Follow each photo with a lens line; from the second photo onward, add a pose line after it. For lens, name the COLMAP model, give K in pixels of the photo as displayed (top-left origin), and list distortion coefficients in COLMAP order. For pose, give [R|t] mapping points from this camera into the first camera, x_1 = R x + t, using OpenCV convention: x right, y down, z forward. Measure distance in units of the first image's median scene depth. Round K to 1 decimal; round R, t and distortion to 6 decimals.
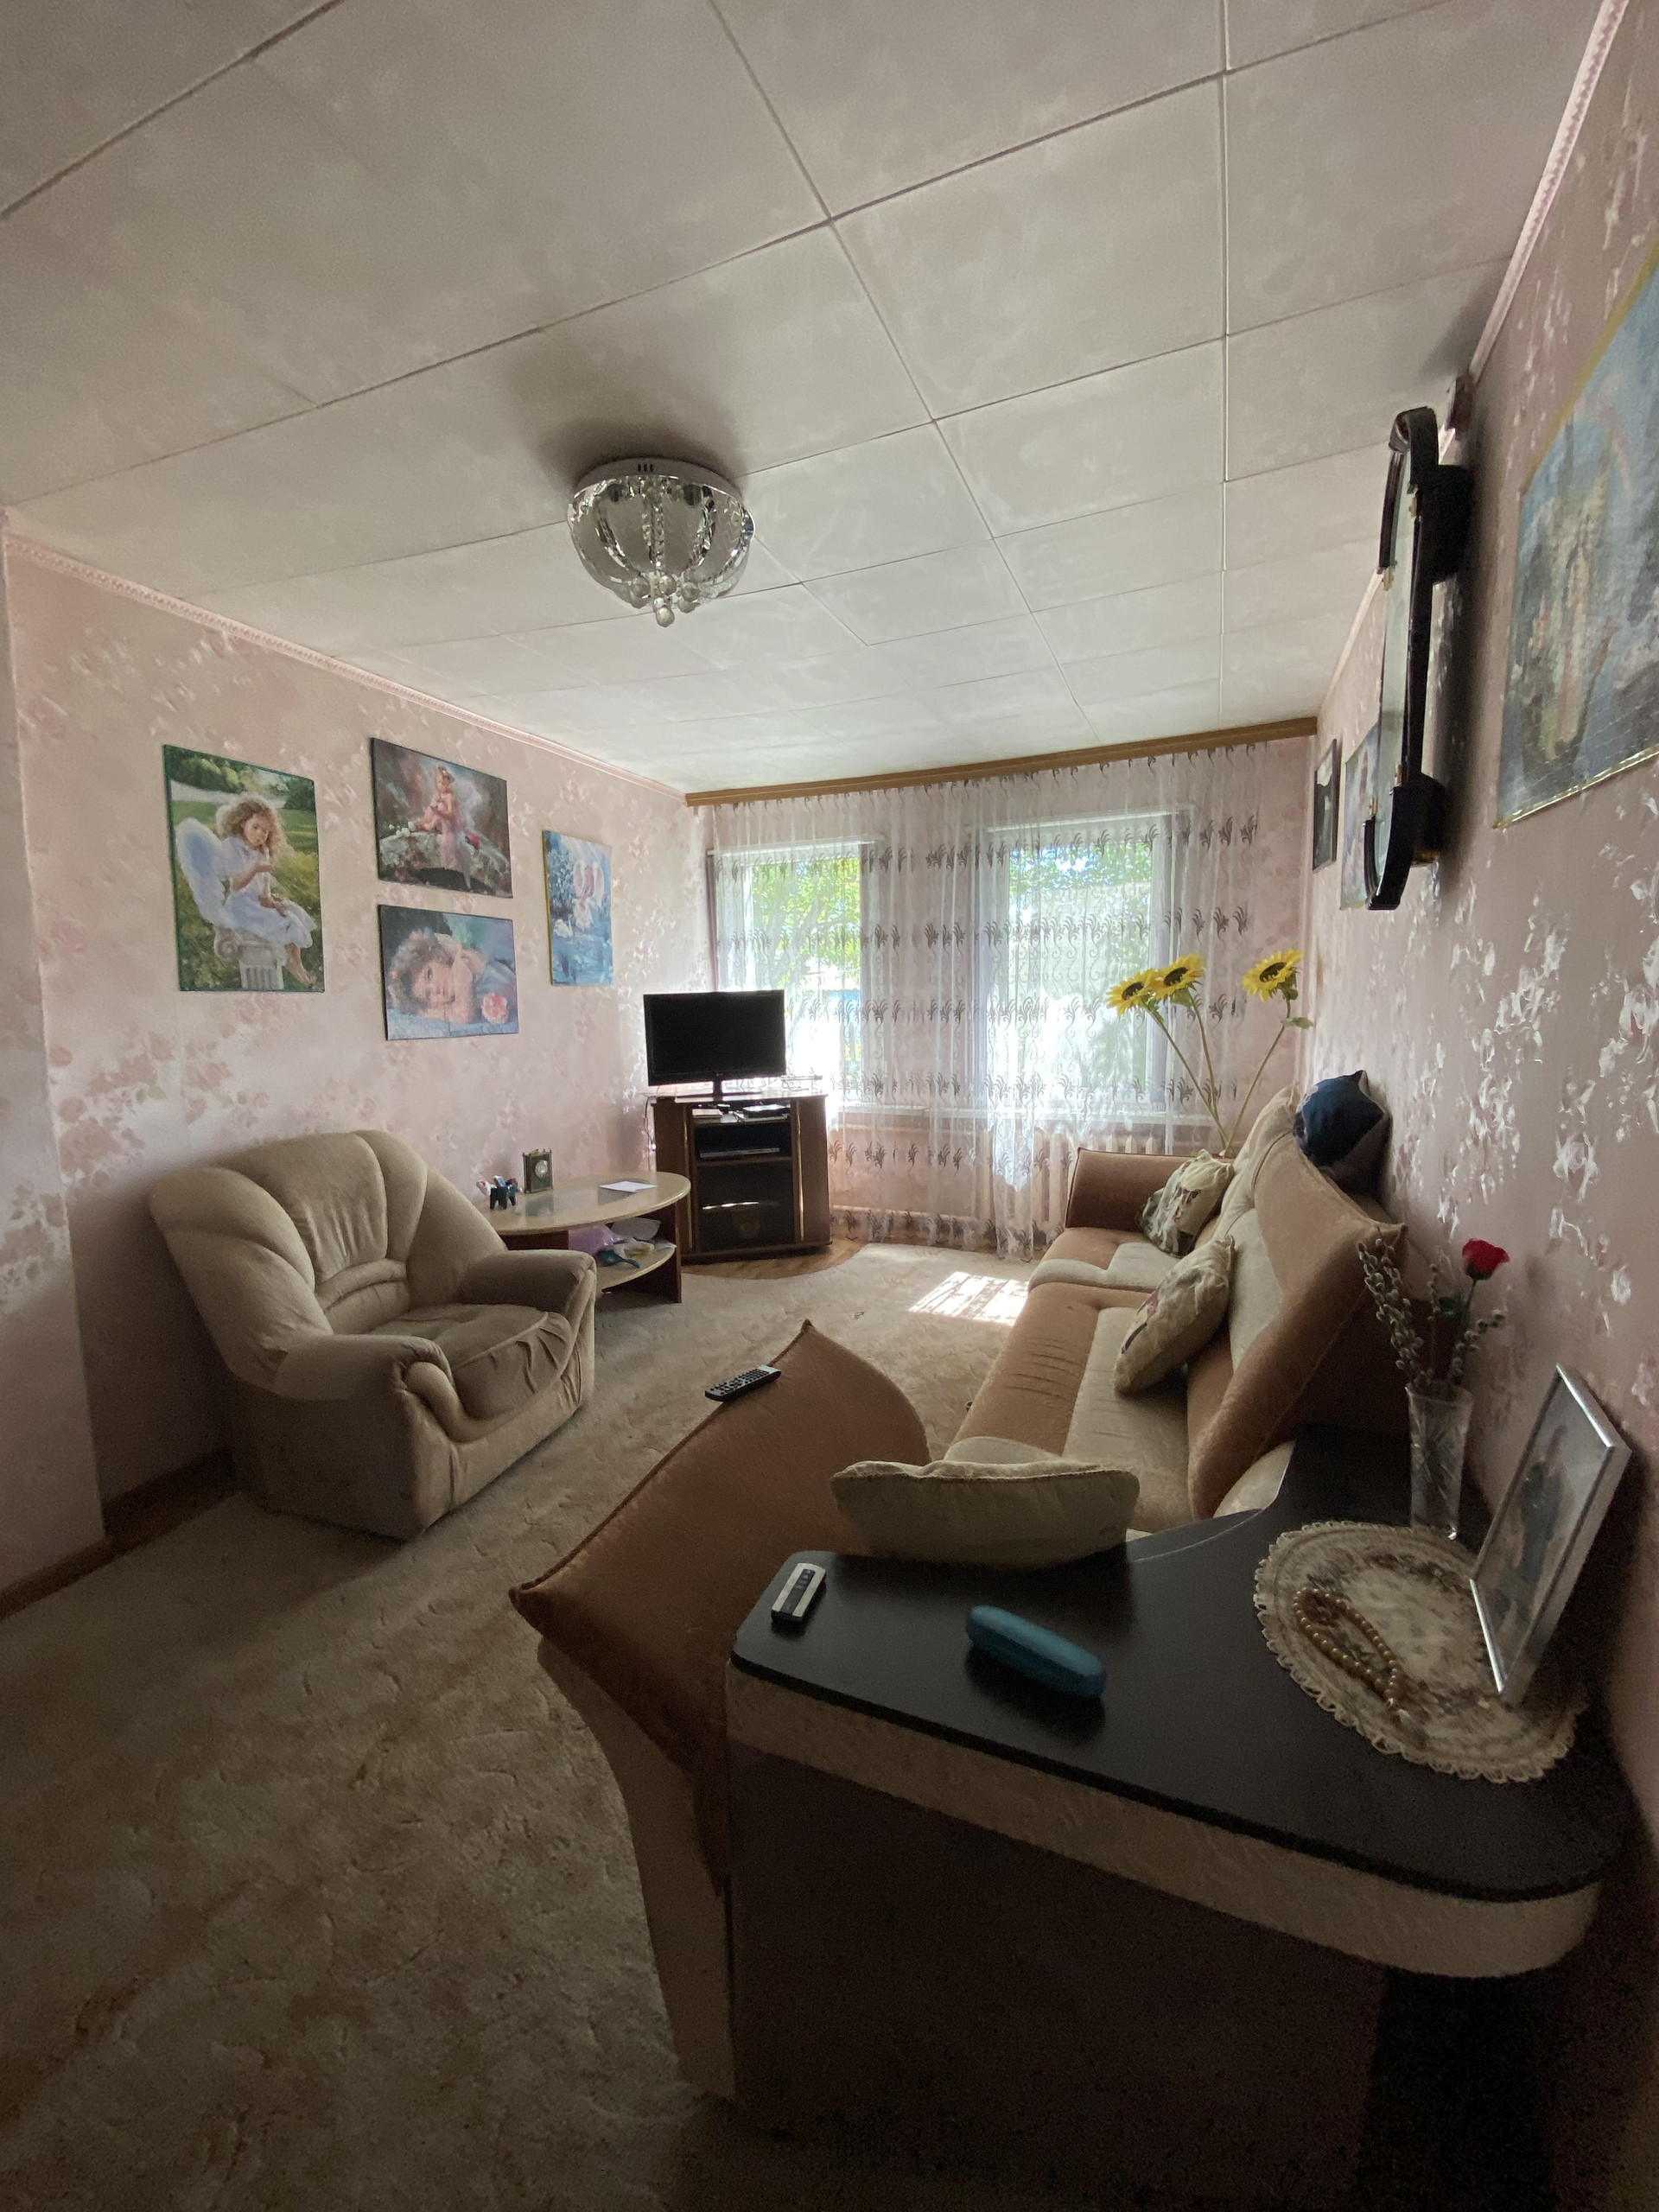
lens RADIAL K [[907.4, 0, 829.5], [0, 907.4, 1106.0], [0, 0, 1]] dist [0.024088, -0.022889]
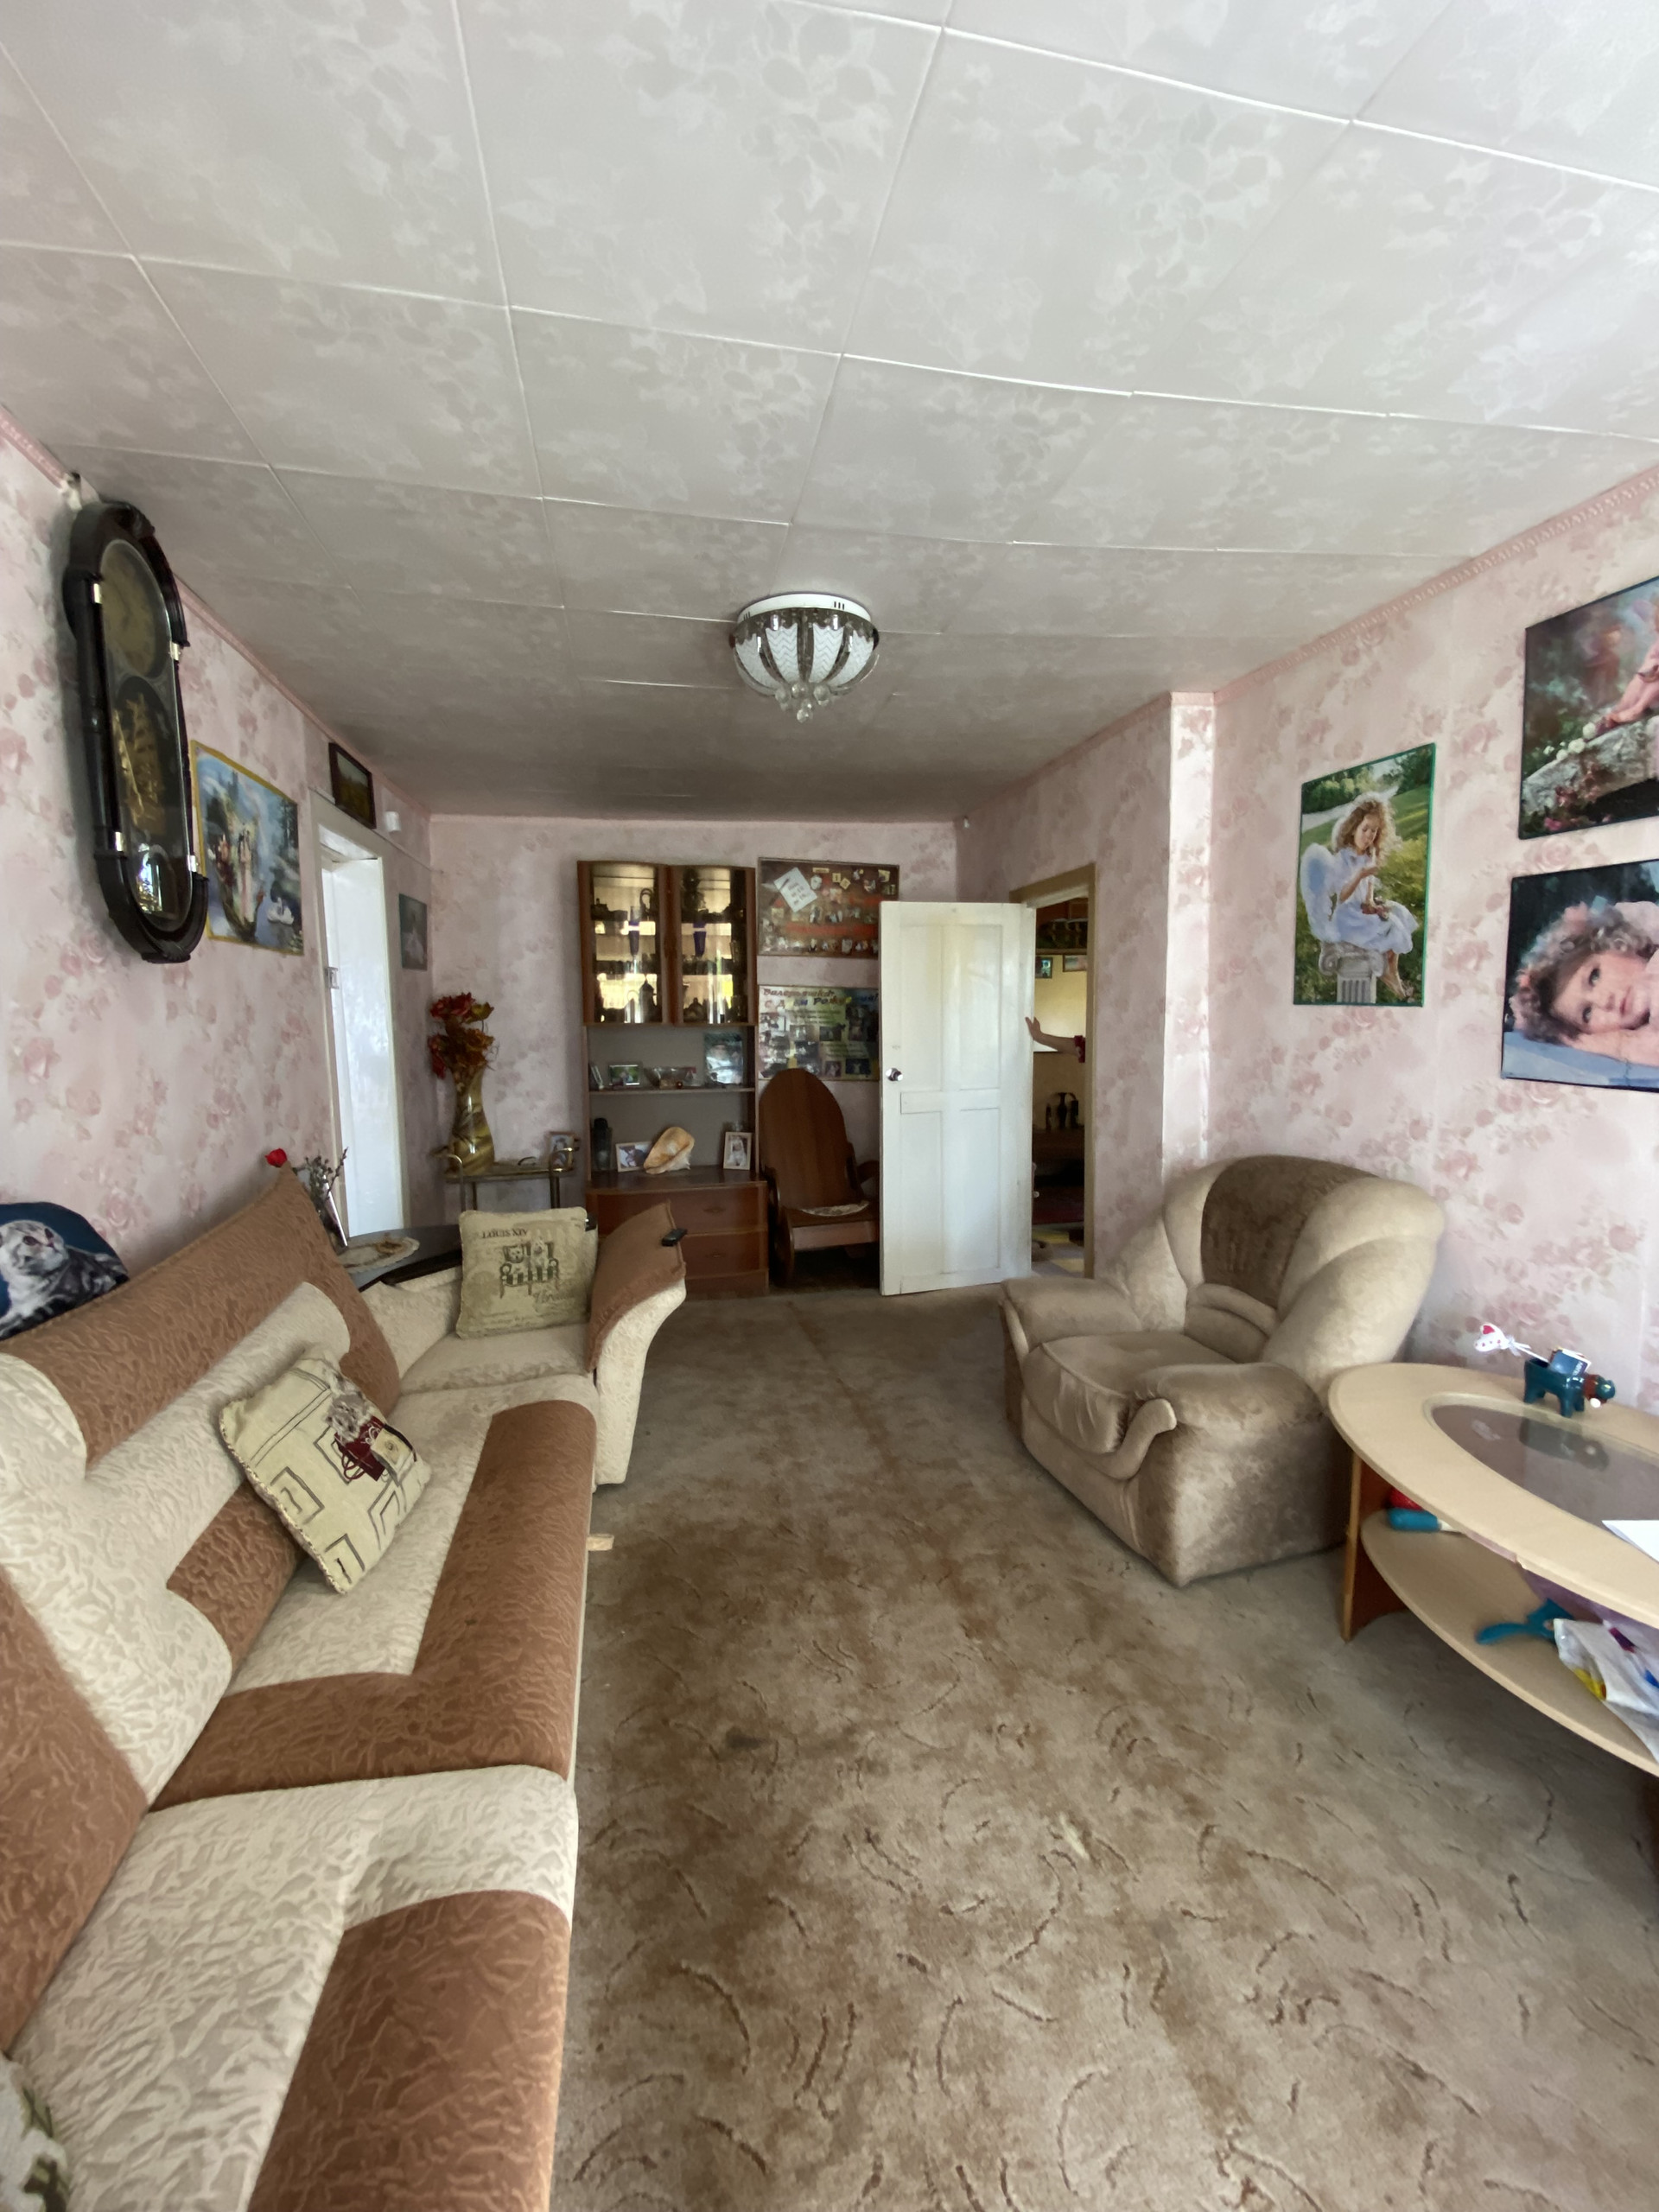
lens RADIAL K [[883.4, 0, 824.2], [0, 883.4, 1103.7], [0, 0, 1]] dist [0.025345, -0.020985]
pose [[-0.823813, 0.084631, -0.560508, 0.333051], [-0.050181, 0.974023, 0.220821, -0.189973], [0.564636, 0.210042, -0.798166, 1.361204]]
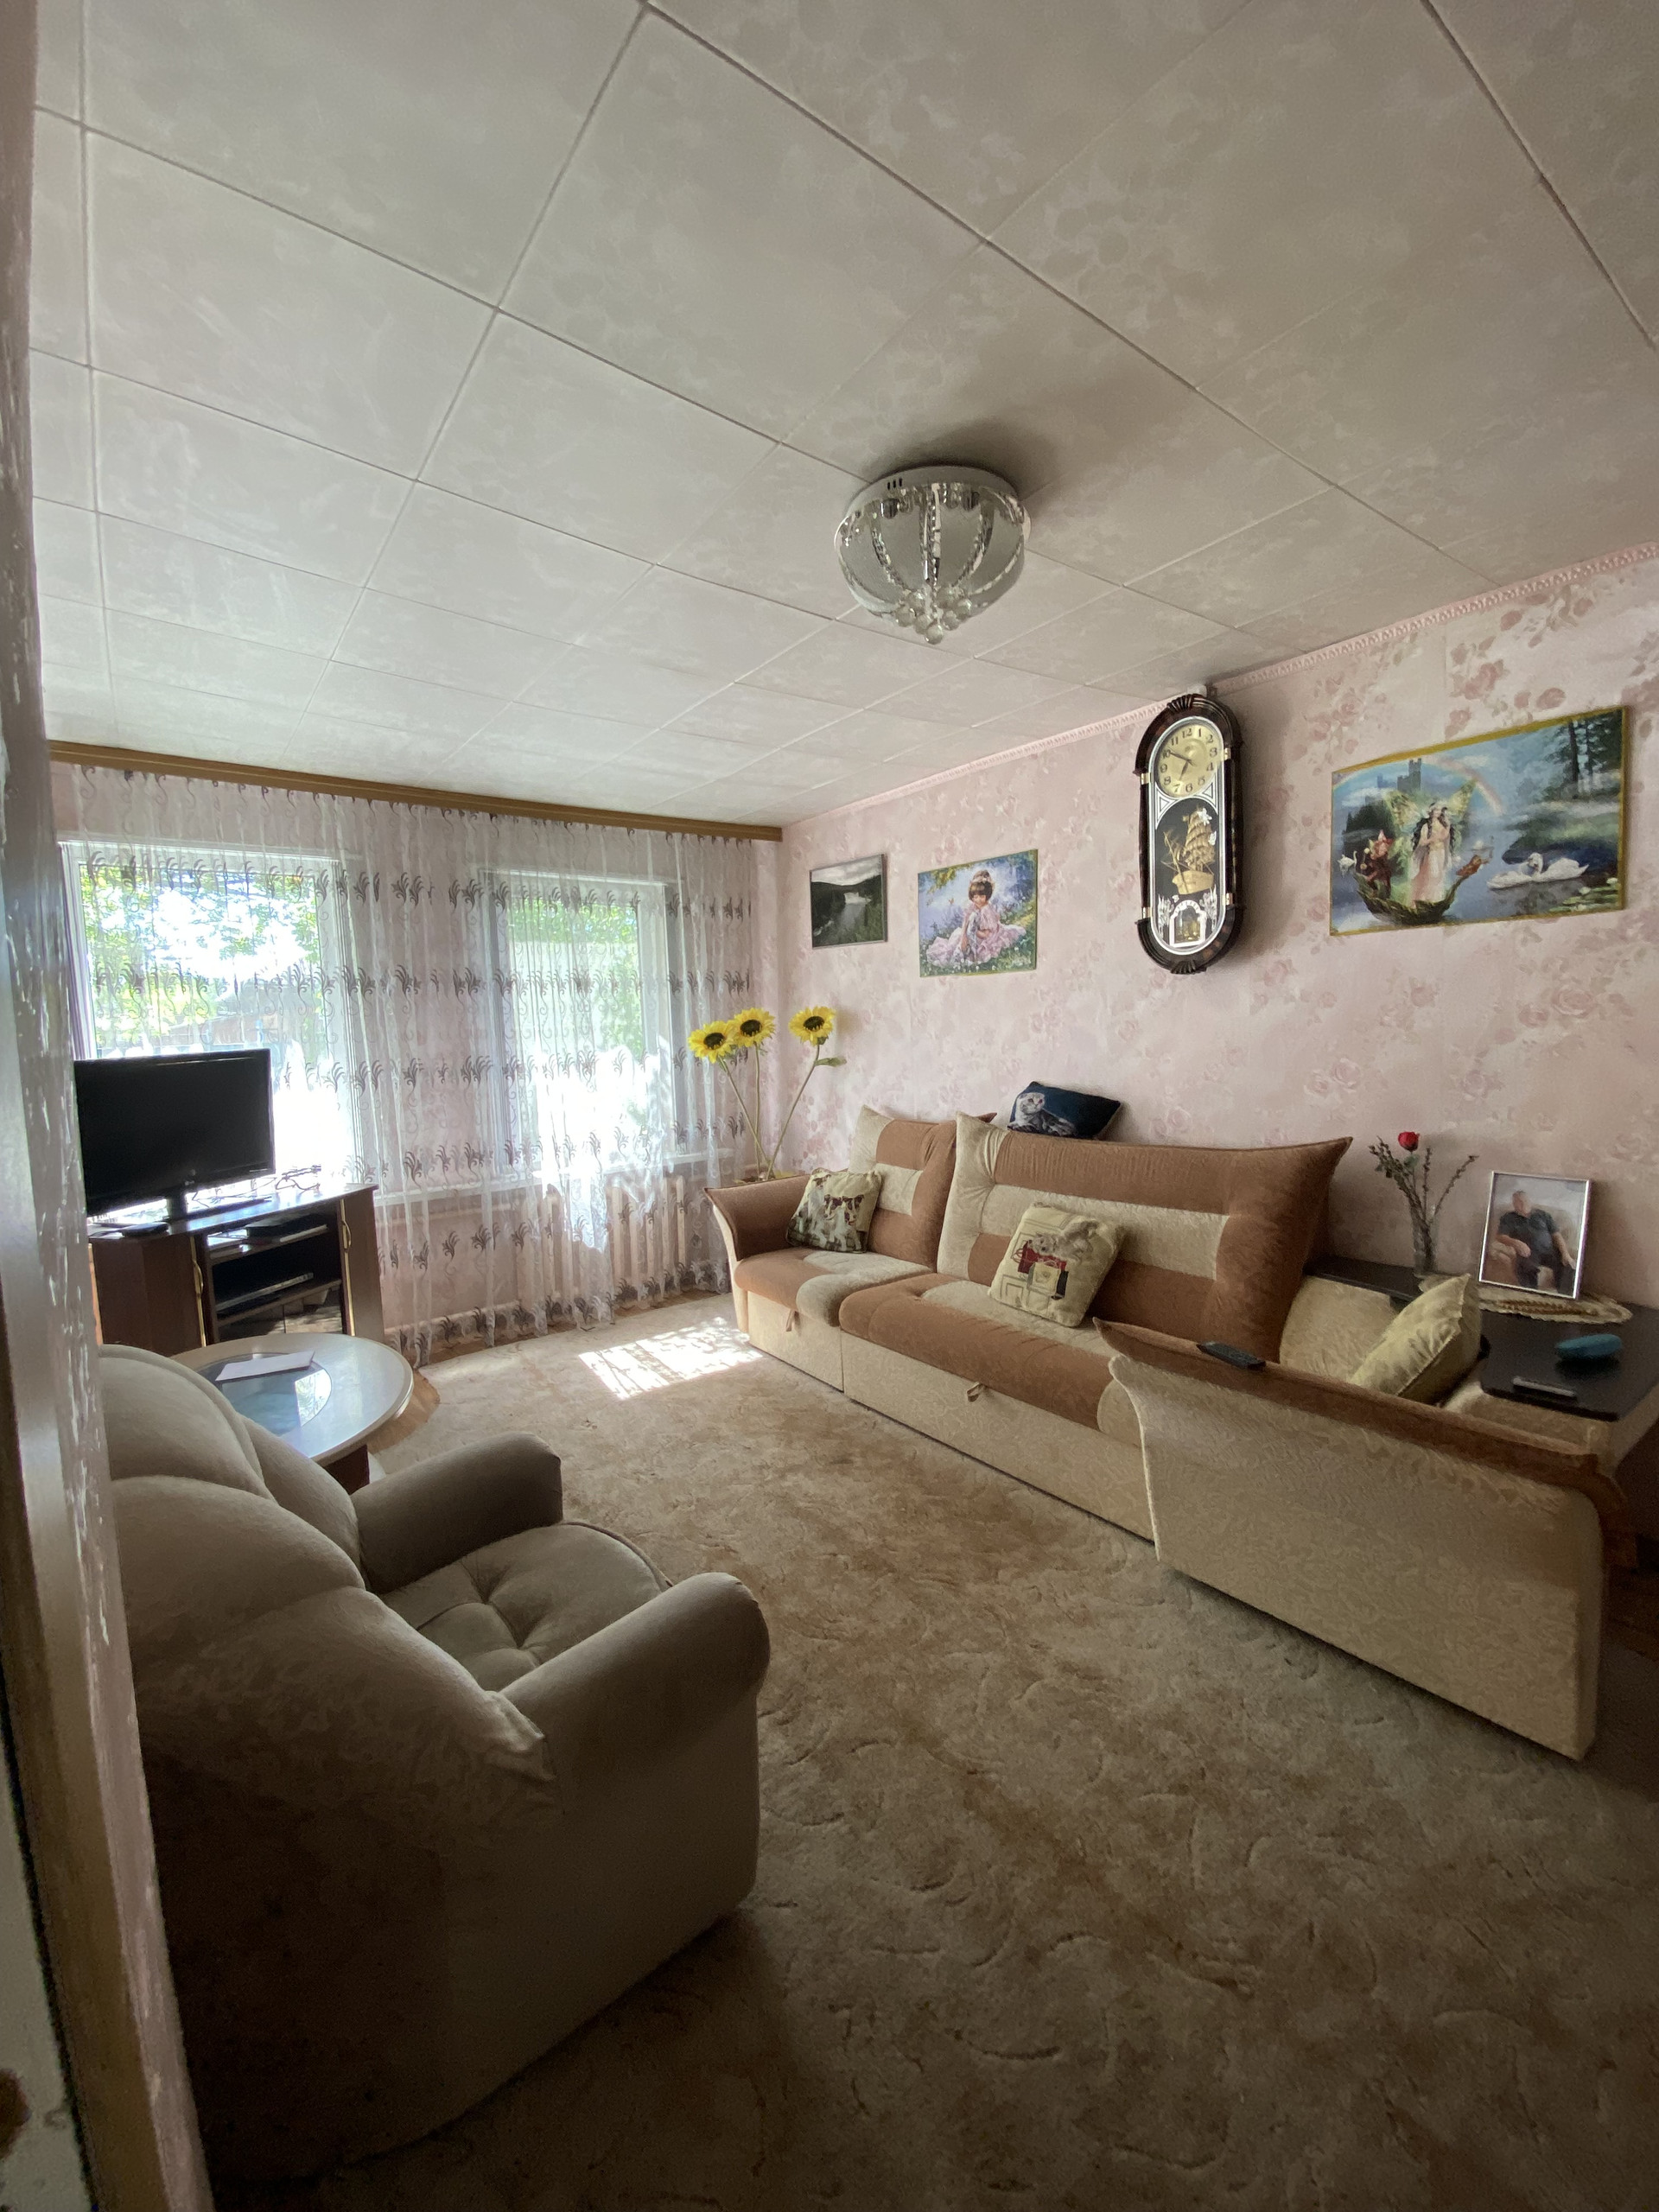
lens RADIAL K [[907.4, 0, 829.5], [0, 907.4, 1106.0], [0, 0, 1]] dist [0.024088, -0.022889]
pose [[0.496897, -0.077775, 0.864317, -0.719768], [0.143139, 0.989679, 0.006765, -0.045514], [-0.855923, 0.120356, 0.502902, 0.442983]]
